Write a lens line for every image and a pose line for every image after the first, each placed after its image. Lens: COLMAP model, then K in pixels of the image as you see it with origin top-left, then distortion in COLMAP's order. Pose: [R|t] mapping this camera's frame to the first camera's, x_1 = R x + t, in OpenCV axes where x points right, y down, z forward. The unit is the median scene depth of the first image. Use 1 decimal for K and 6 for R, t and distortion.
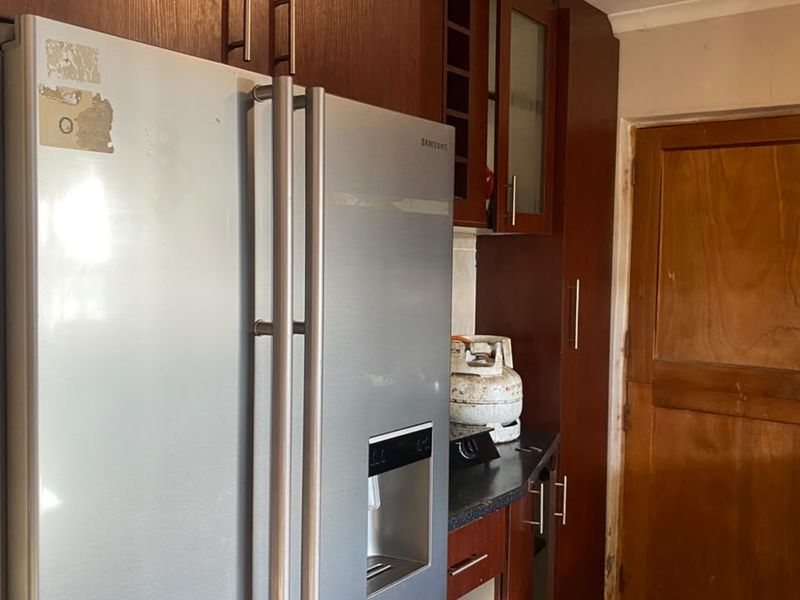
lens RADIAL K [[806.3, 0, 405.2], [0, 806.3, 304.4], [0, 0, 1]] dist [0.131116, -0.317203]
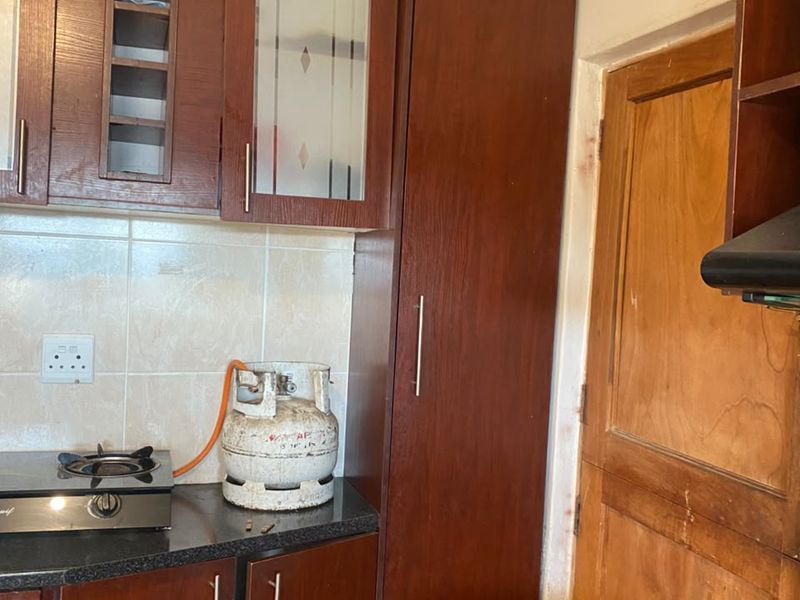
lens RADIAL K [[806.3, 0, 405.2], [0, 806.3, 304.4], [0, 0, 1]] dist [0.131116, -0.317203]
pose [[0.826404, 0.051945, -0.560677, 0.544561], [-0.070215, 0.997470, -0.011079, -0.013675], [0.558683, 0.048524, 0.827961, 0.395213]]
